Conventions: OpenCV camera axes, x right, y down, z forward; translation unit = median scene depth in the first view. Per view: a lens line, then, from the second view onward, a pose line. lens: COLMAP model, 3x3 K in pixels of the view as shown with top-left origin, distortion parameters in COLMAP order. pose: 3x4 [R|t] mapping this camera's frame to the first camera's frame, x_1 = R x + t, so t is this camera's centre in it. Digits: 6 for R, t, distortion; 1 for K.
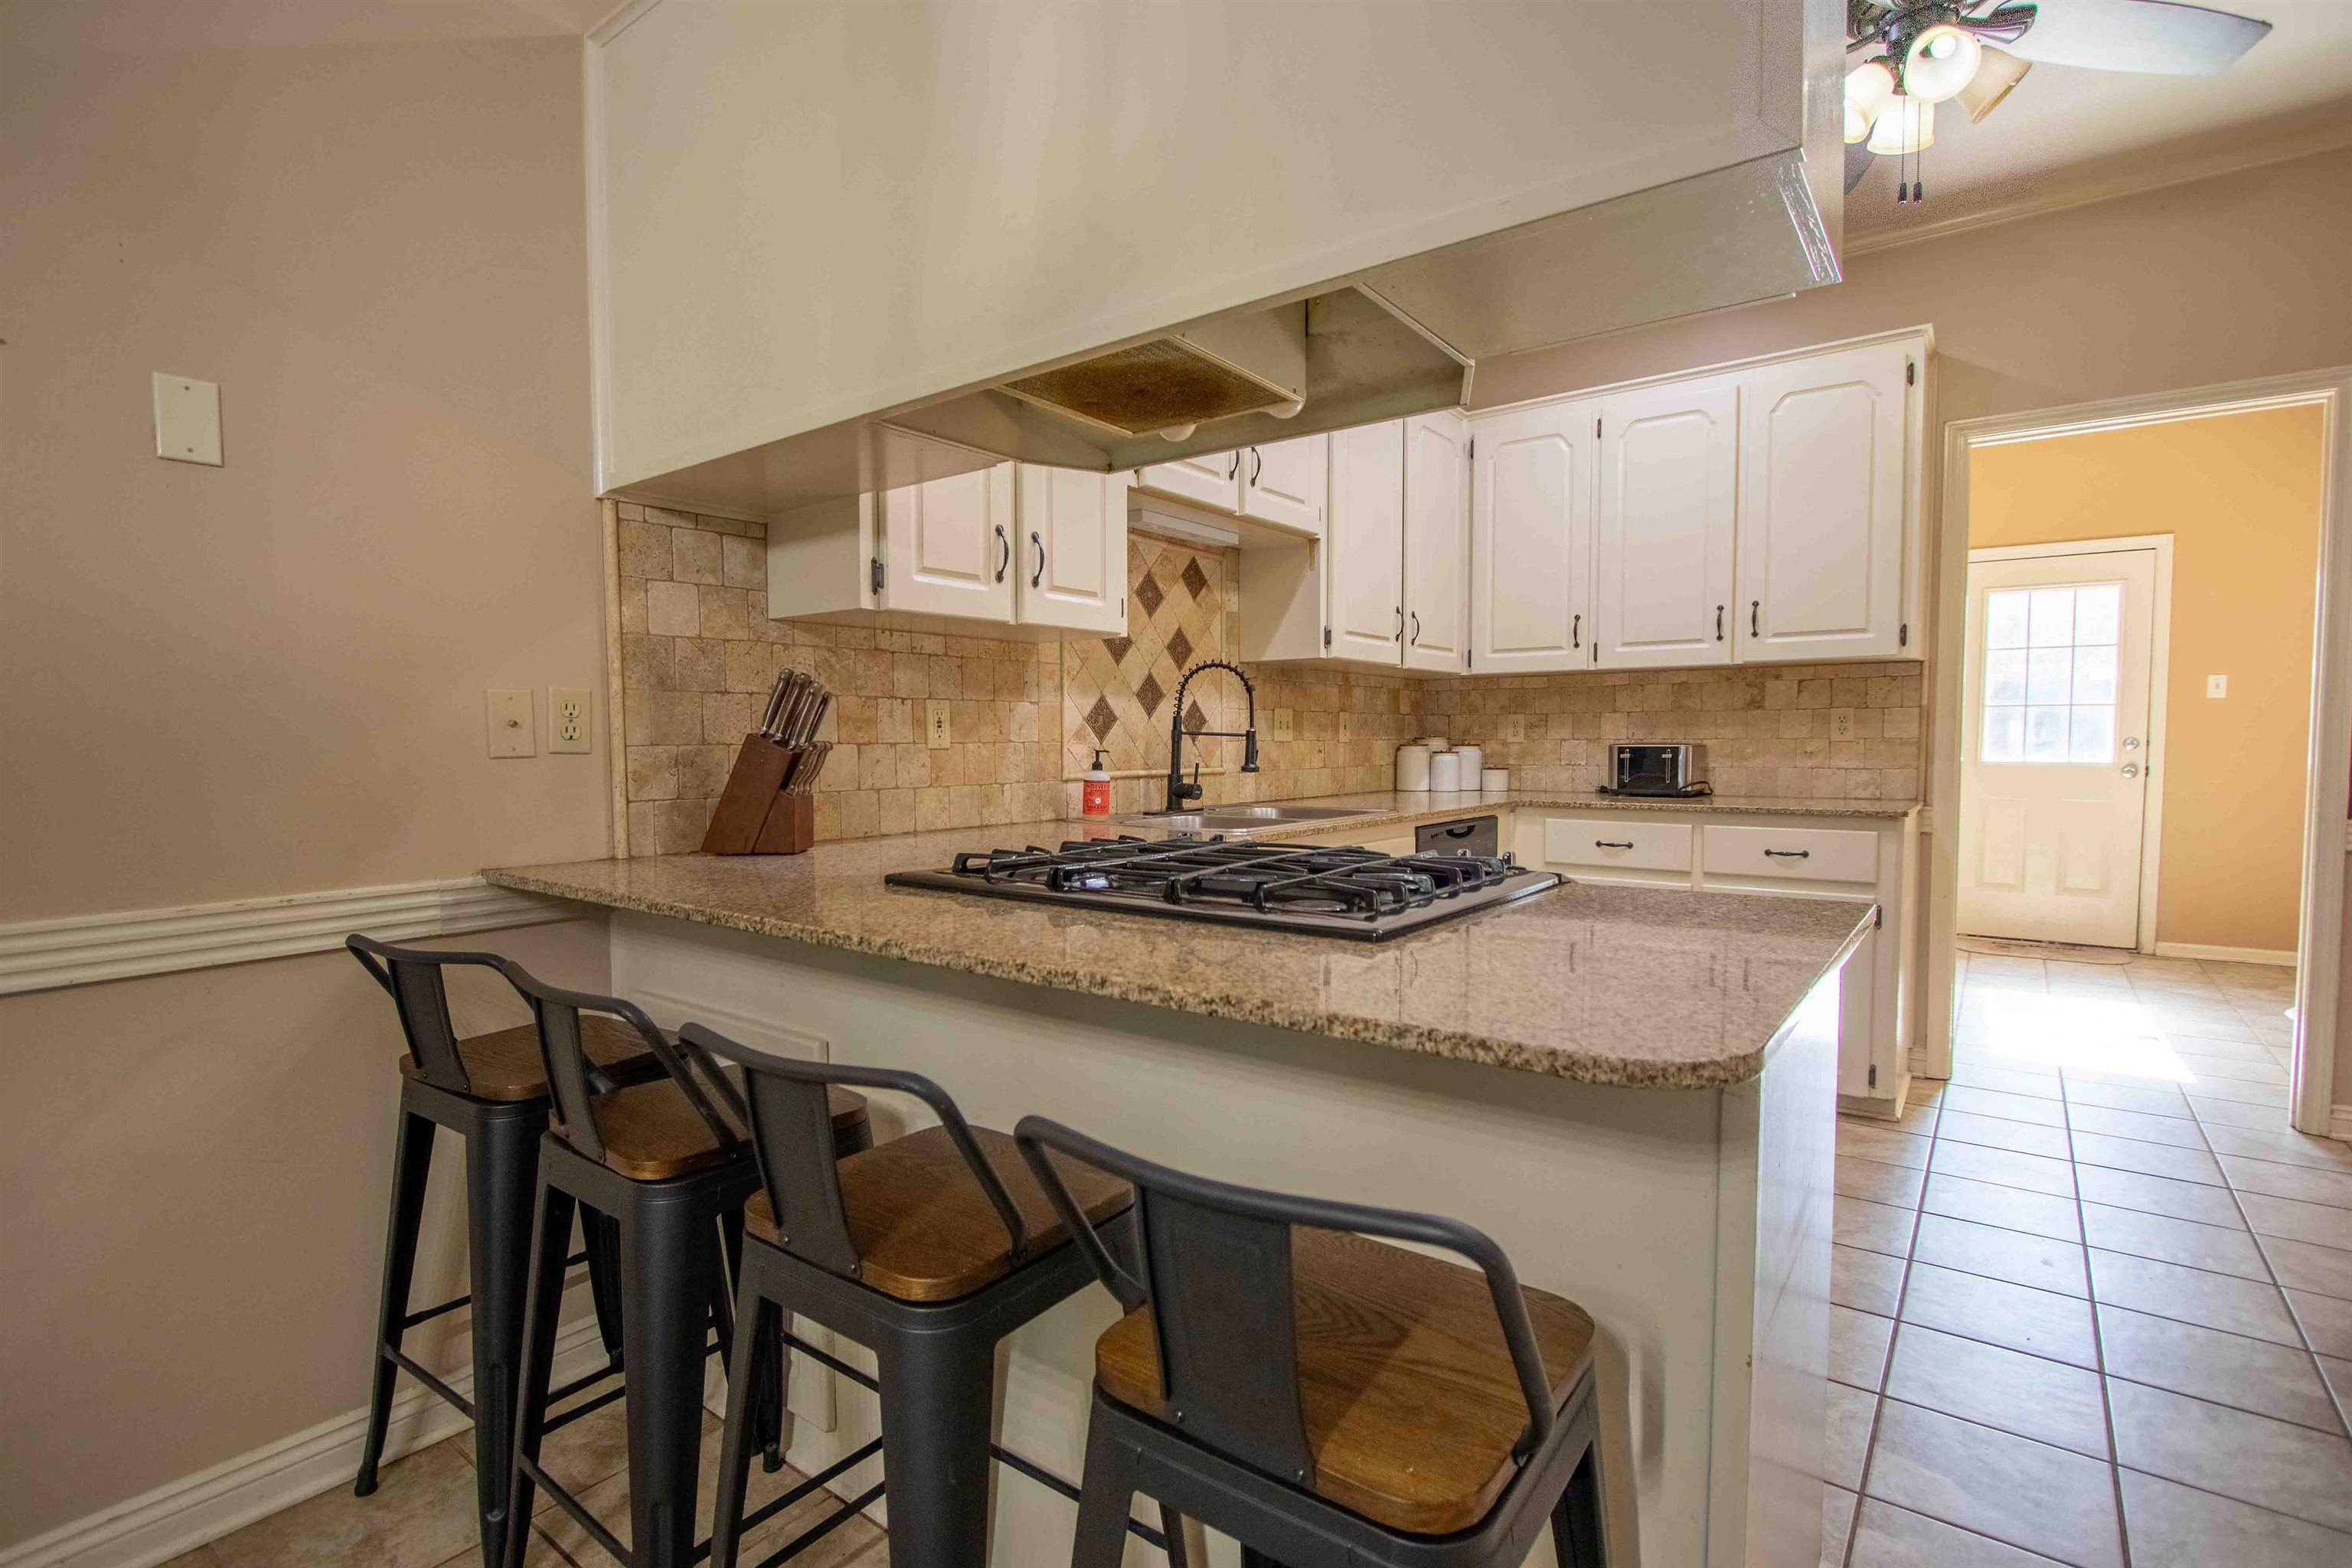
lens RADIAL K [[1090.9, 0, 1158.3], [0, 1090.9, 801.4], [0, 0, 1]] dist [-0.013867, -0.000127]
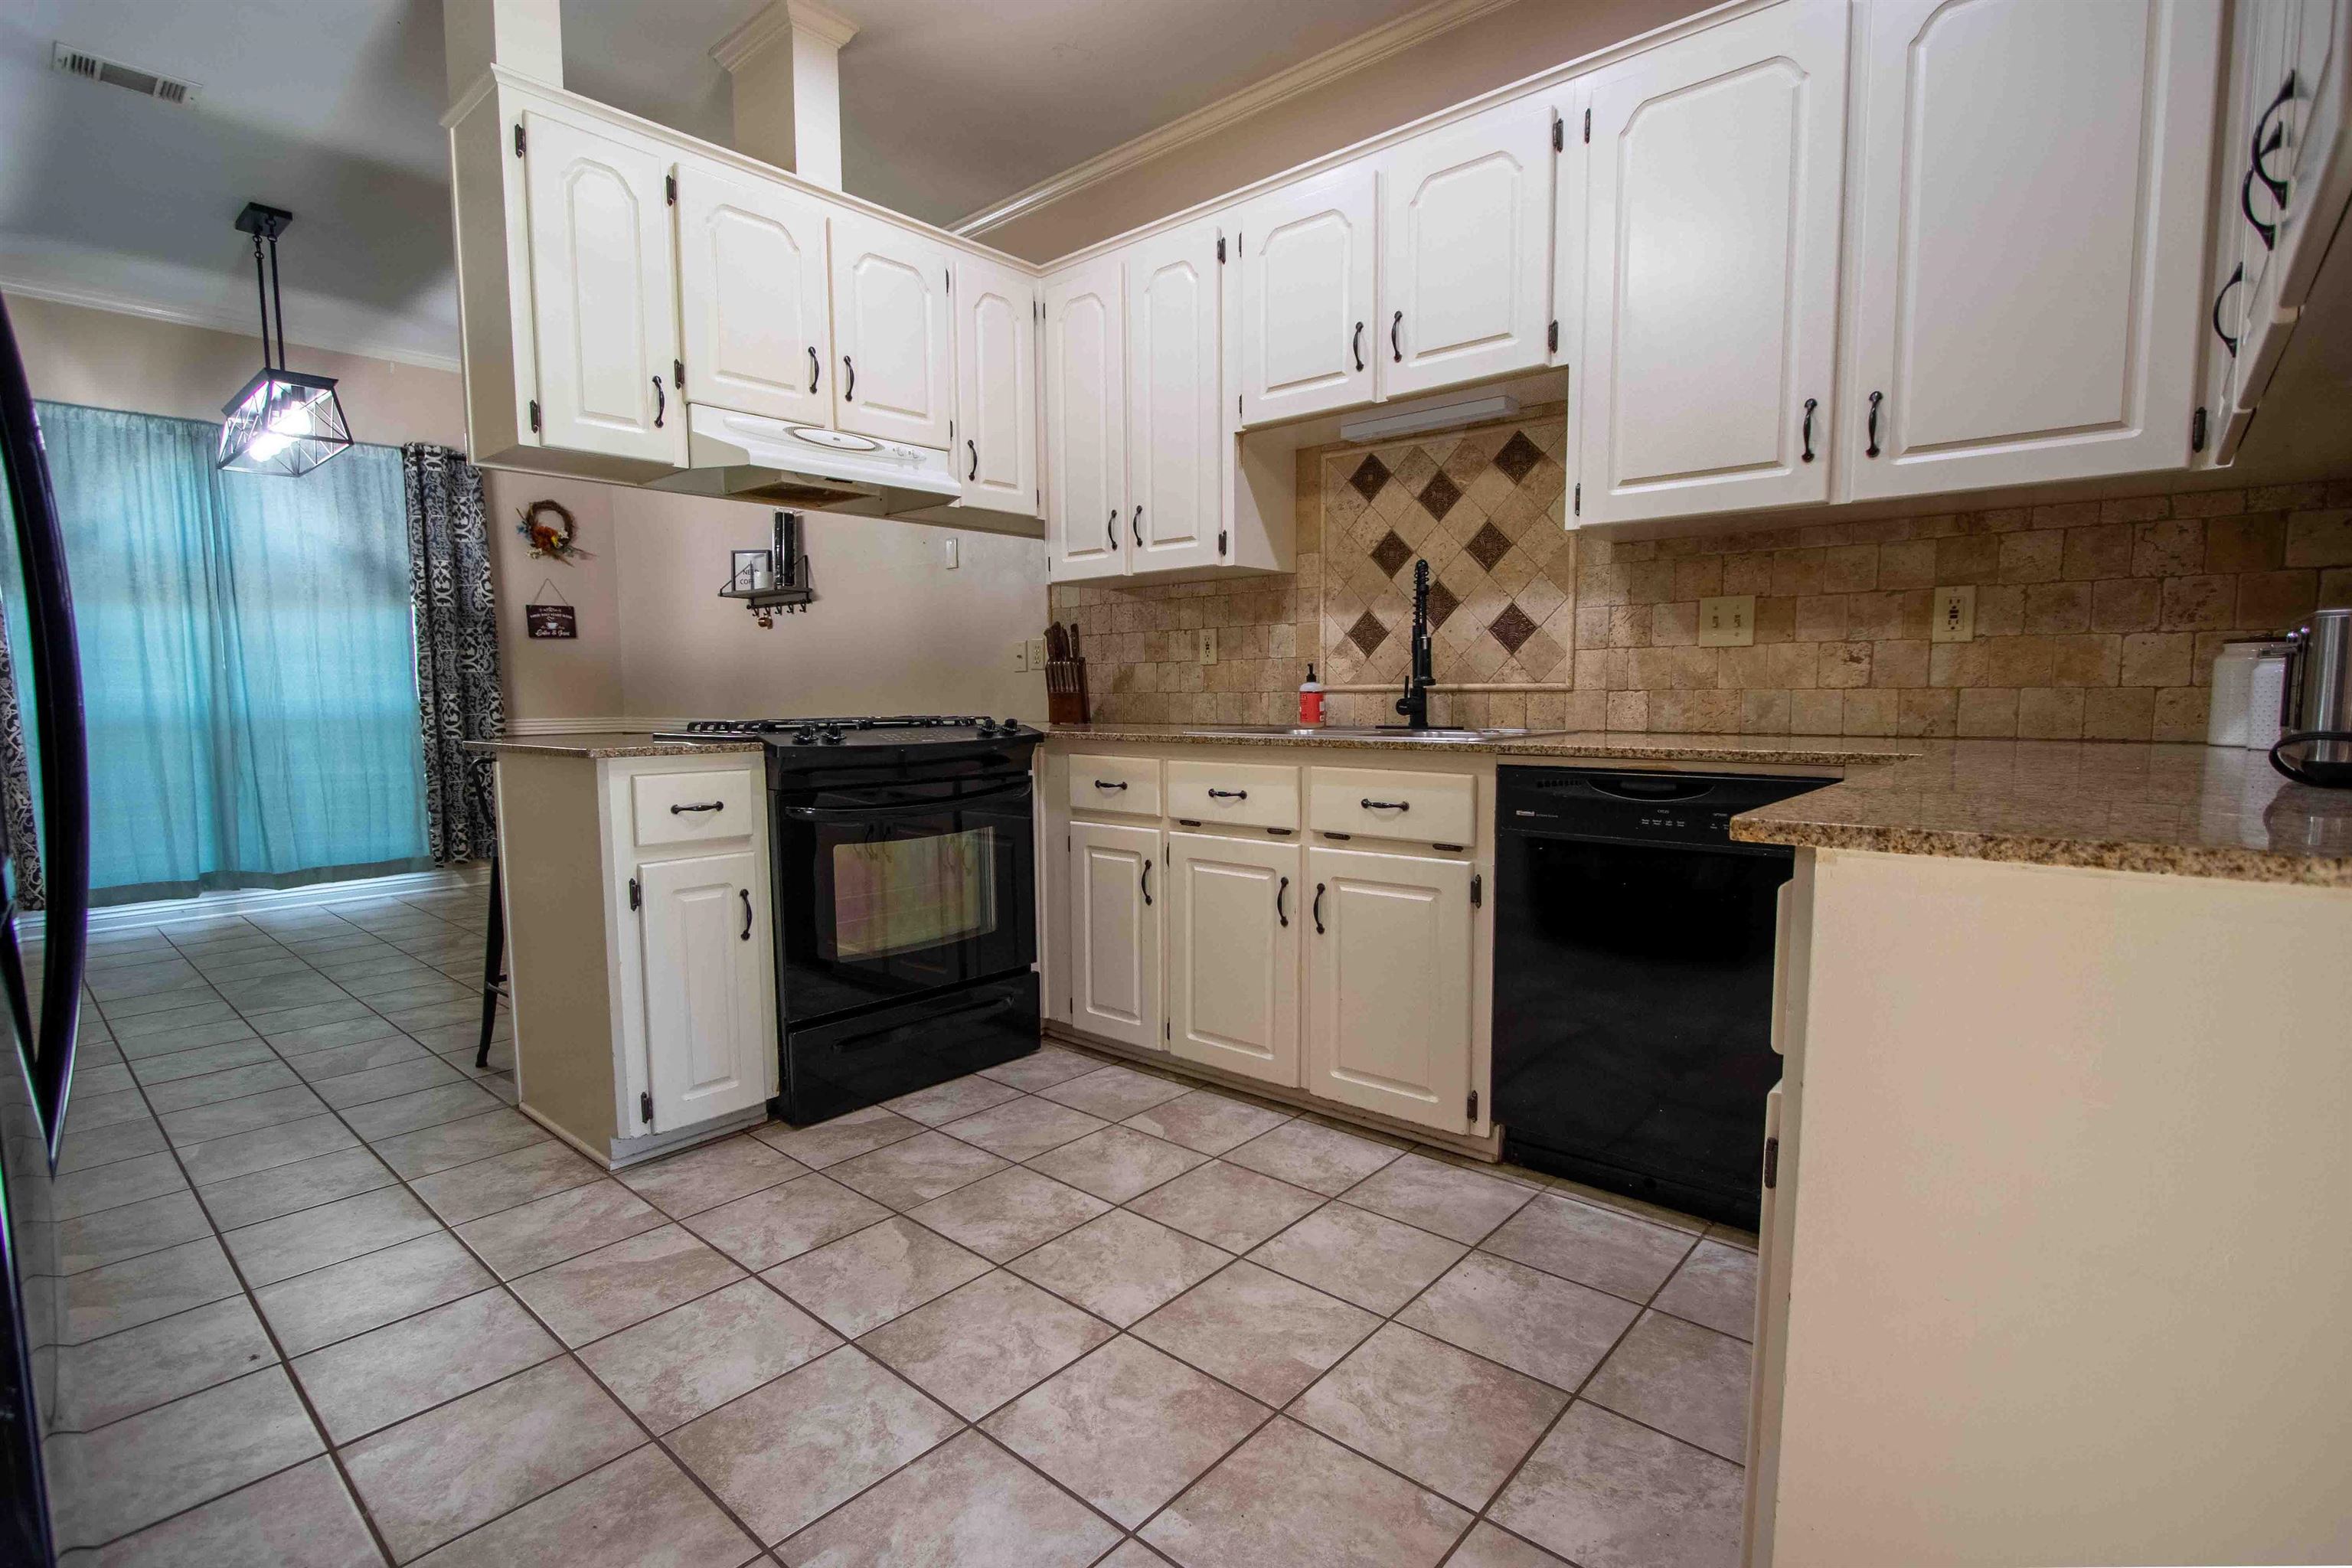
lens RADIAL K [[1090.9, 0, 1158.3], [0, 1090.9, 801.4], [0, 0, 1]] dist [-0.013867, -0.000127]
pose [[-0.062518, 0.107305, -0.992259, 0.923834], [-0.047483, 0.992758, 0.110351, -0.020011], [0.996914, 0.054015, -0.056970, 0.794445]]
